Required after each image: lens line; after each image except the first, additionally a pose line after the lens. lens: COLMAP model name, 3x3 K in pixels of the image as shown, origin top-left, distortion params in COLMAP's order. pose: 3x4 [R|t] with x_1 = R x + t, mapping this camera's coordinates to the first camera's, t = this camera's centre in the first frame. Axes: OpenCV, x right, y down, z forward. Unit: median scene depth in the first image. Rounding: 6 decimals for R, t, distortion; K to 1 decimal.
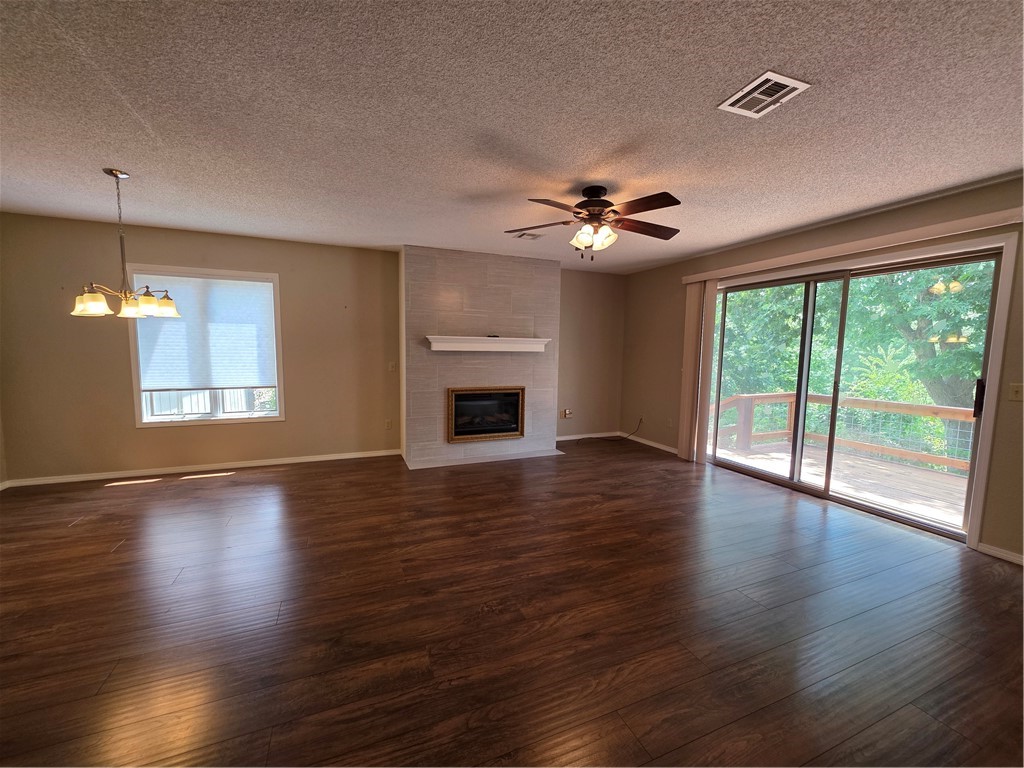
lens RADIAL K [[408.1, 0, 507.4], [0, 408.1, 385.3], [0, 0, 1]] dist [-0.001855, 0.000517]
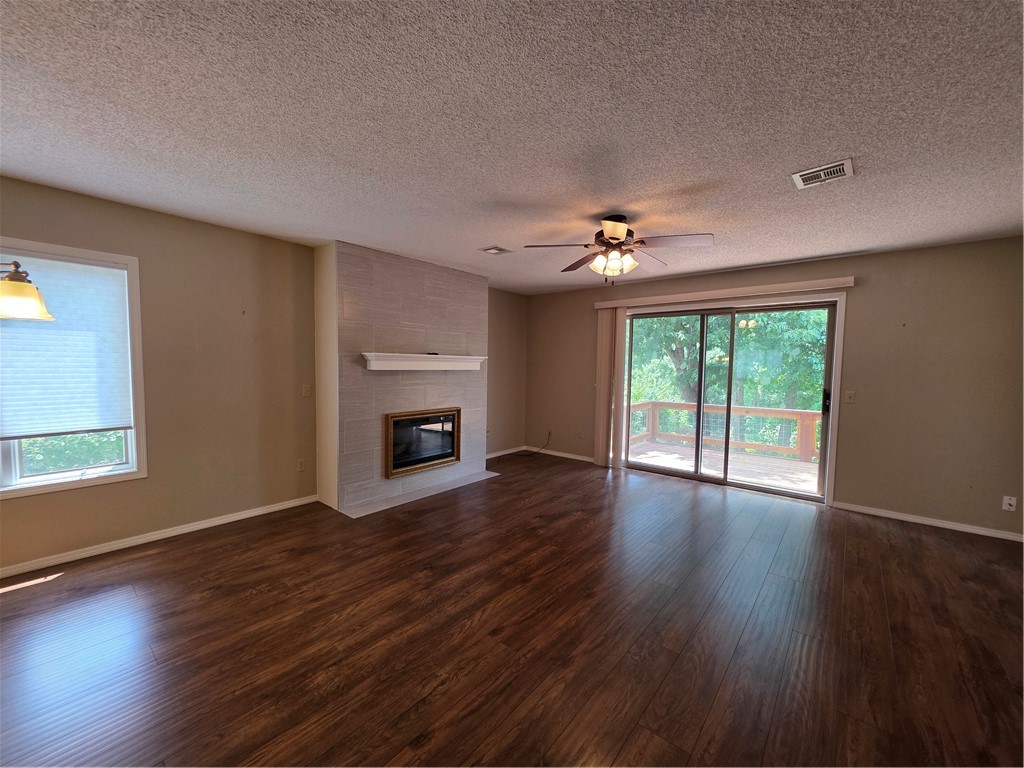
lens RADIAL K [[408.1, 0, 507.7], [0, 408.1, 384.6], [0, 0, 1]] dist [-0.001855, 0.000517]
pose [[0.888312, -0.024091, 0.458608, -0.335444], [0.040046, 0.998883, -0.025096, -0.025009], [-0.457491, 0.040658, 0.888284, 0.138567]]
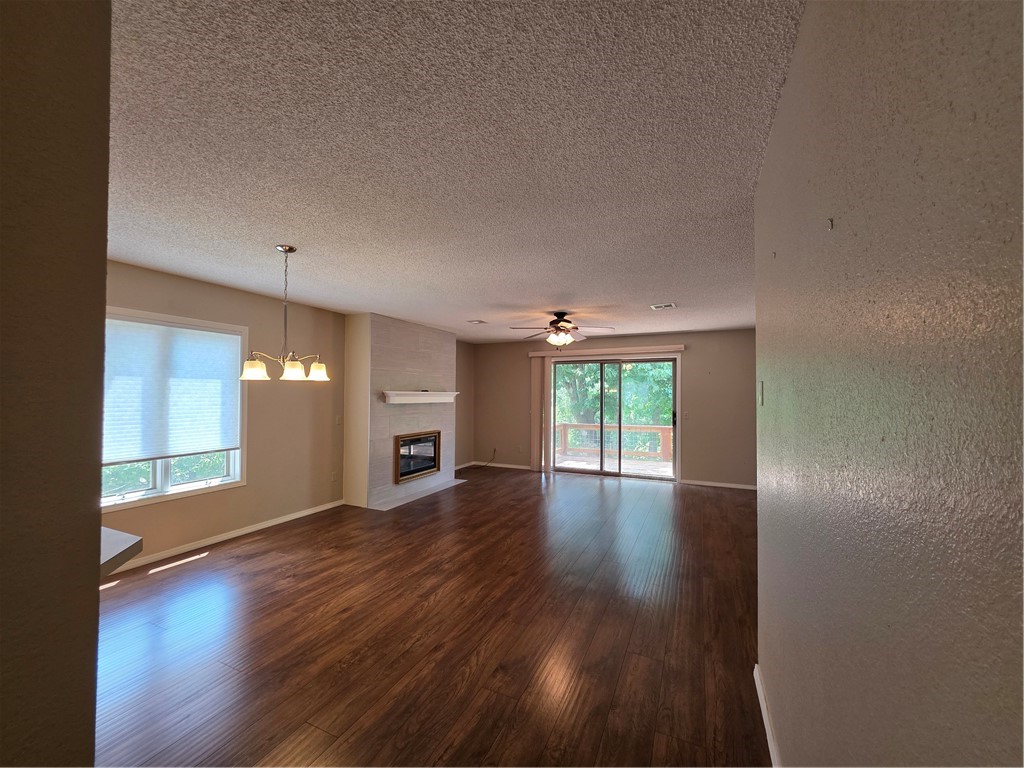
lens RADIAL K [[408.1, 0, 509.1], [0, 408.1, 382.3], [0, 0, 1]] dist [-0.001855, 0.000517]
pose [[0.738008, 0.010063, 0.674717, -0.751769], [0.068184, 0.993659, -0.089400, -0.020222], [-0.671339, 0.111983, 0.732642, -0.084398]]
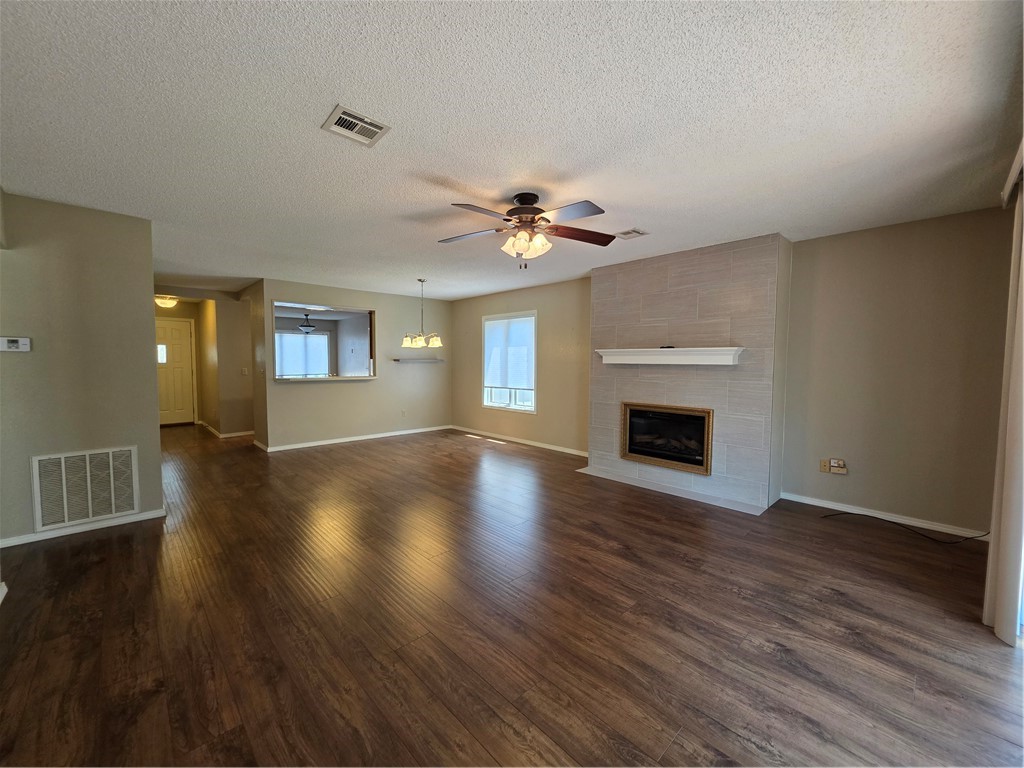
lens RADIAL K [[408.1, 0, 504.7], [0, 408.1, 383.2], [0, 0, 1]] dist [-0.001855, 0.000517]
pose [[0.352970, 0.040234, -0.934769, 0.728665], [-0.083572, 0.996437, 0.011331, -0.027548], [0.931895, 0.074121, 0.355075, 0.414389]]
